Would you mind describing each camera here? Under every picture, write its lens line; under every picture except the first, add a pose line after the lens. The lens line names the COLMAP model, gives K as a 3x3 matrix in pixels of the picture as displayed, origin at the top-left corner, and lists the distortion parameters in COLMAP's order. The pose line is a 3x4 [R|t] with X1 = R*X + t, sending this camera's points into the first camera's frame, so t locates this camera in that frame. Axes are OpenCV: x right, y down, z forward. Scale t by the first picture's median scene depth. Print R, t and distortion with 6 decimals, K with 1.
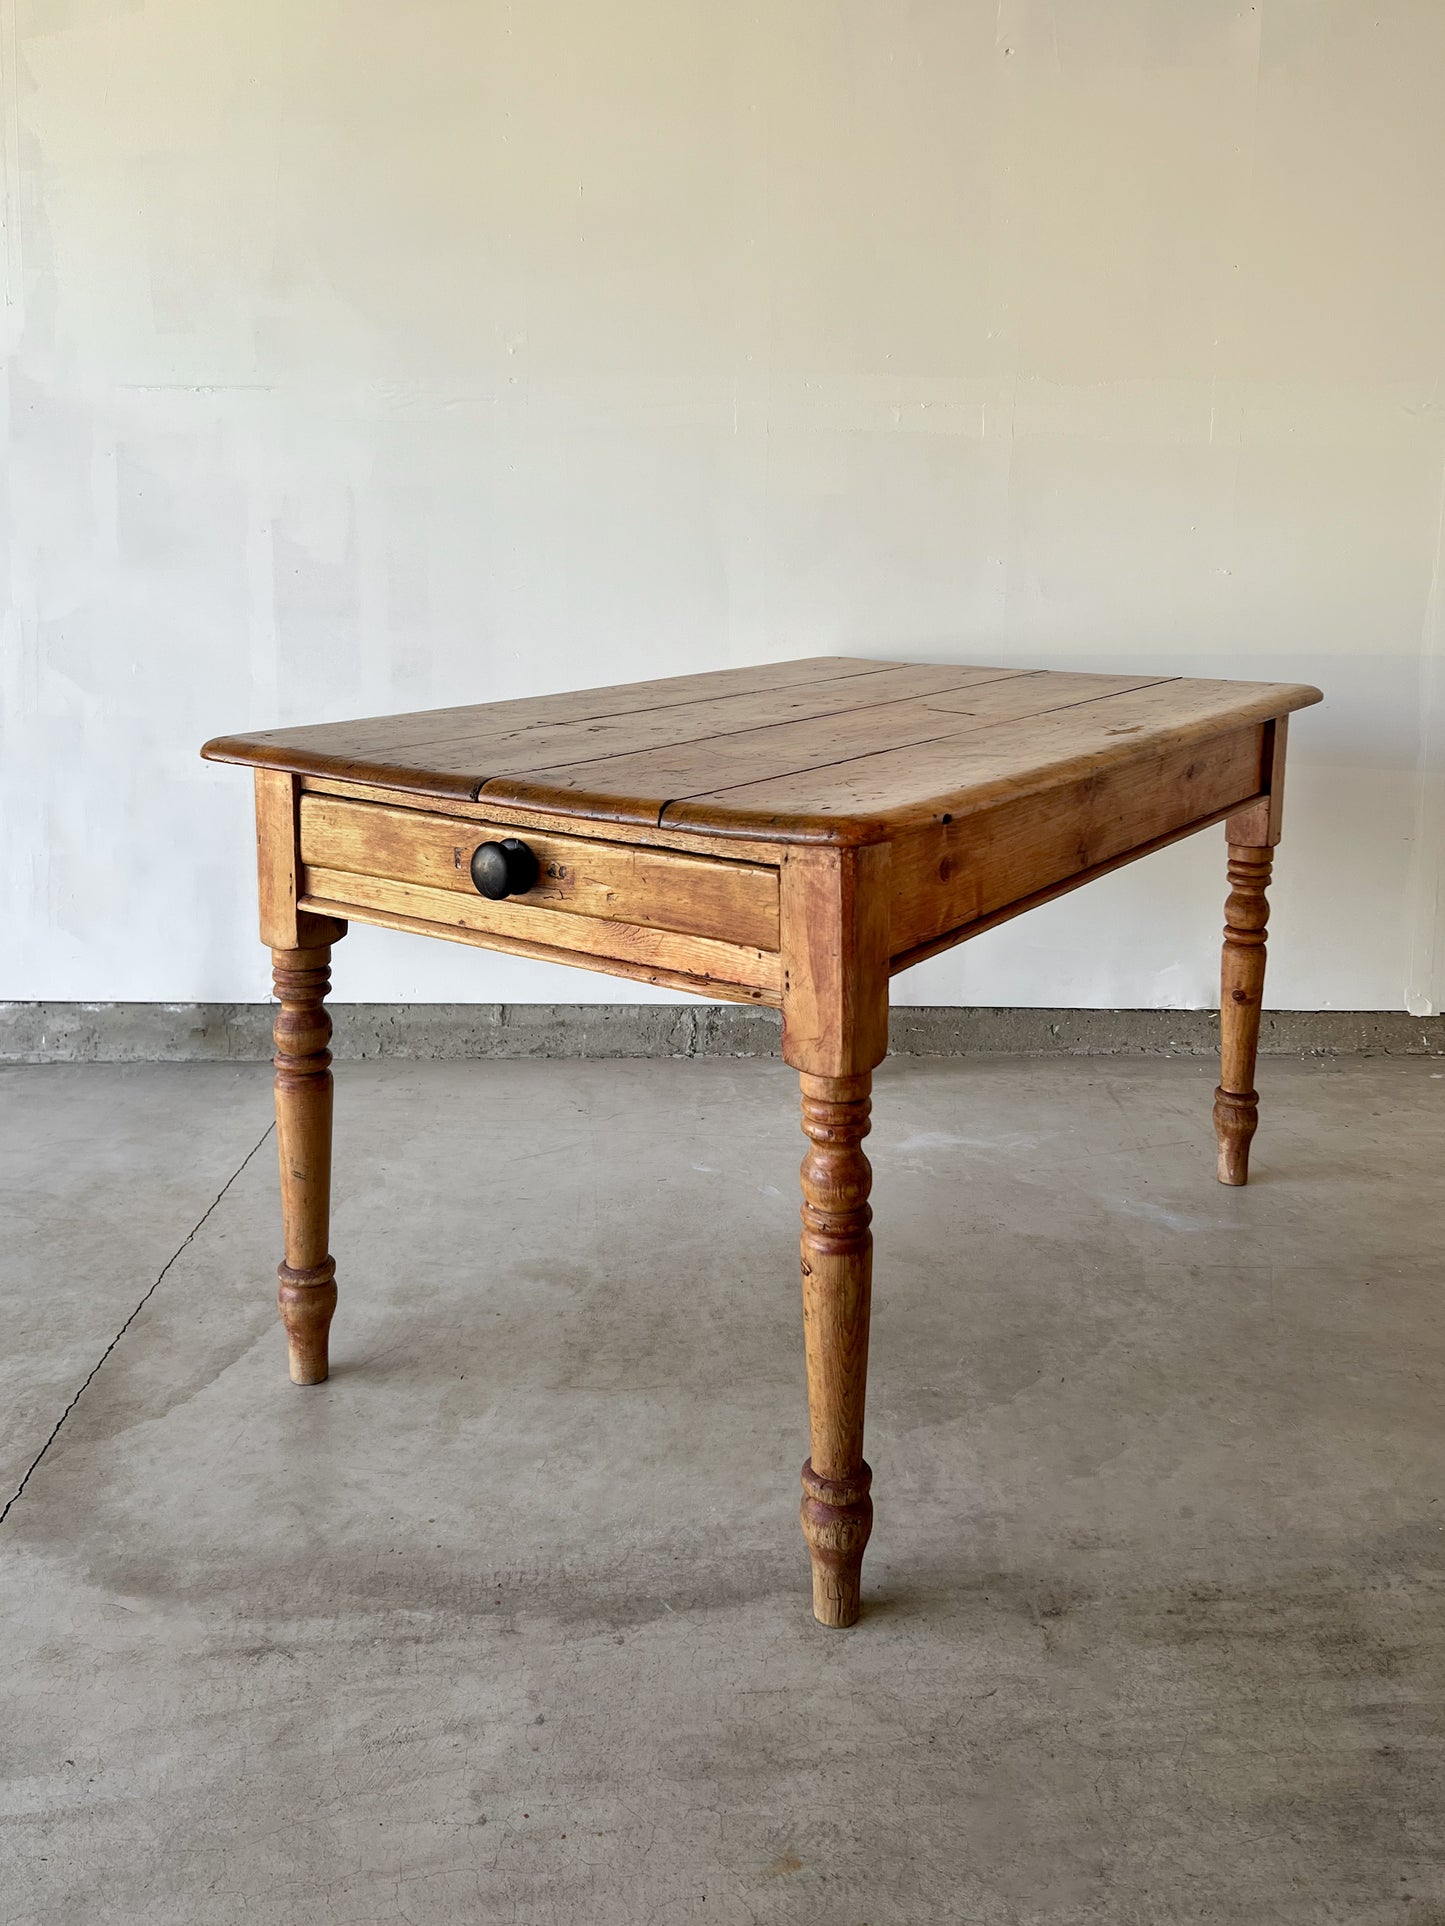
lens RADIAL K [[1626.1, 0, 690.0], [0, 1626.1, 719.8], [0, 0, 1]] dist [0.052376, -0.051227]
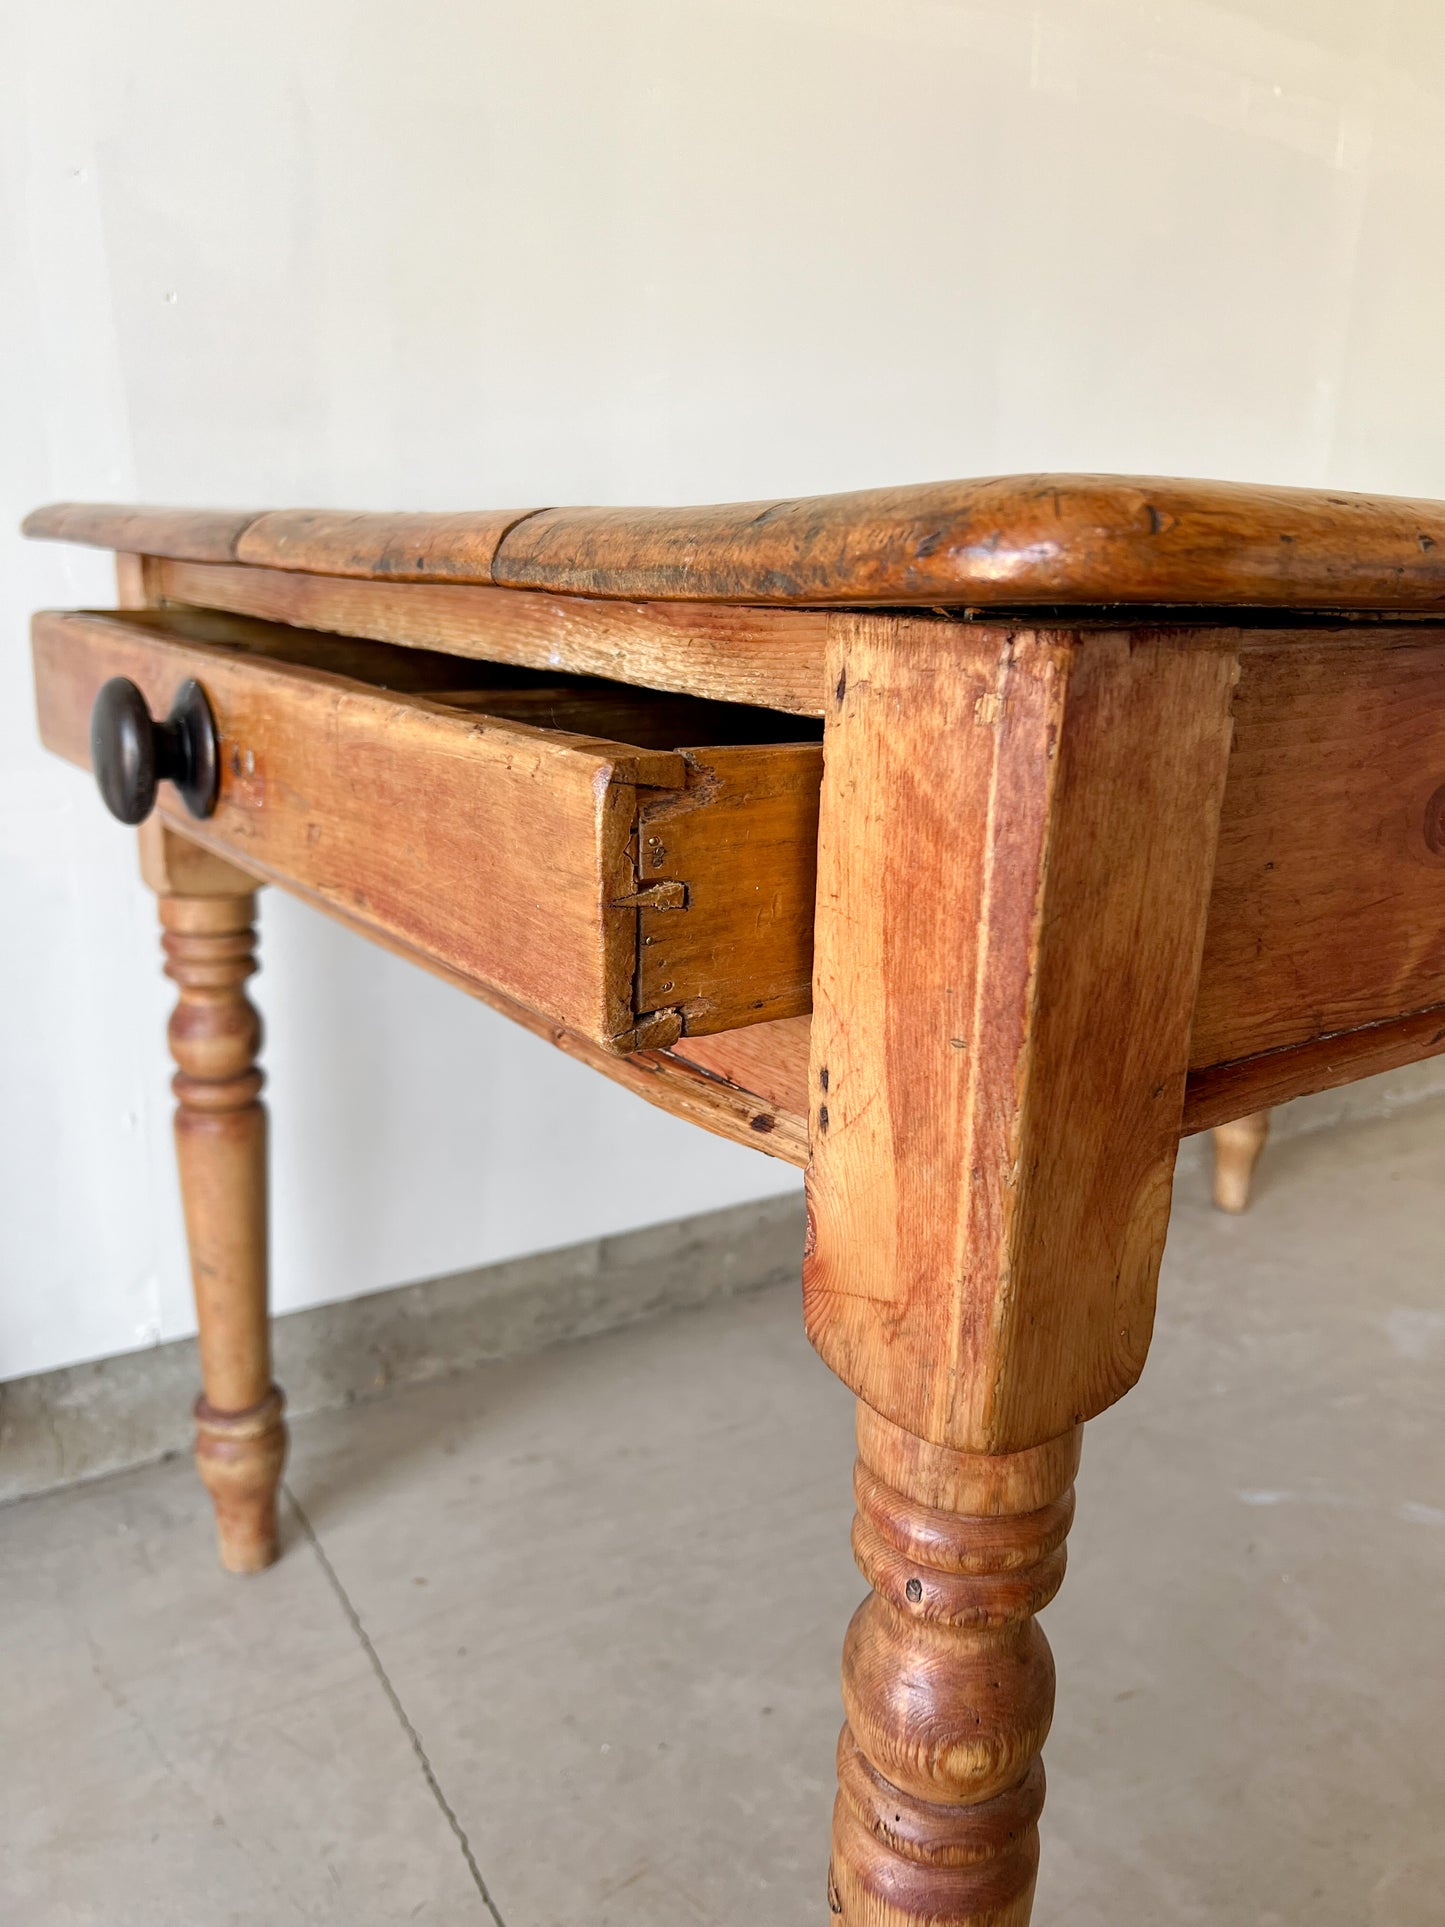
lens RADIAL K [[1530.5, 0, 745.4], [0, 1530.5, 973.3], [0, 0, 1]] dist [0.002462, 0.007855]
pose [[0.943310, 0.127170, -0.306584, 0.120566], [-0.083580, 0.984935, 0.151384, 0.086635], [0.321217, -0.117178, 0.939728, 0.669698]]
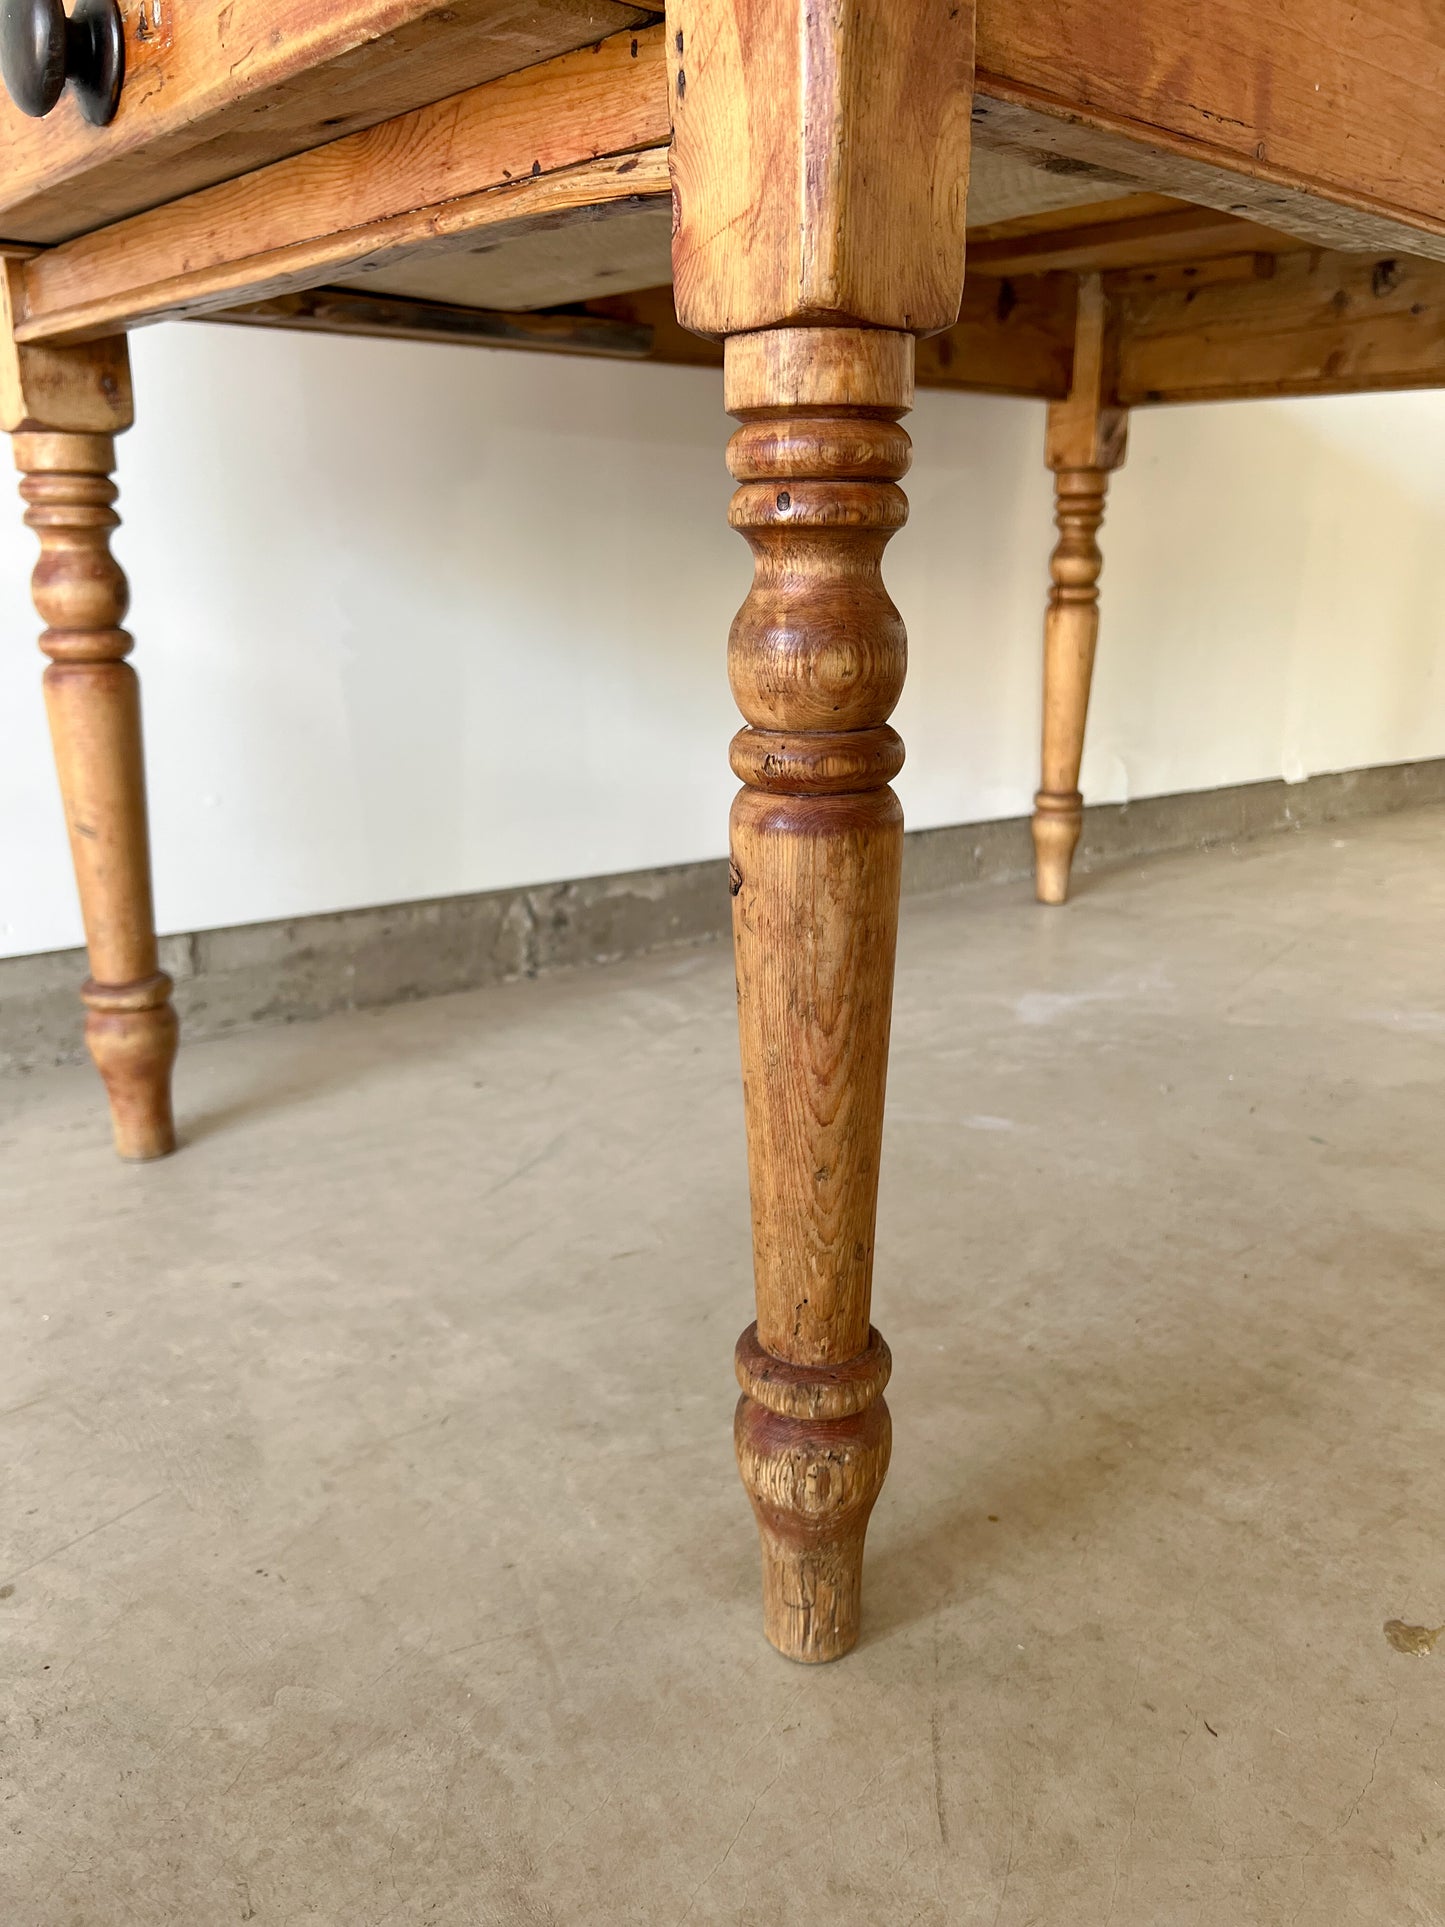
lens RADIAL K [[1530.5, 0, 745.4], [0, 1530.5, 973.3], [0, 0, 1]] dist [0.002462, 0.007855]
pose [[0.977805, 0.061527, -0.200278, 0.142559], [-0.031646, 0.988314, 0.149113, 0.284696], [0.207112, -0.139466, 0.968325, 0.592356]]
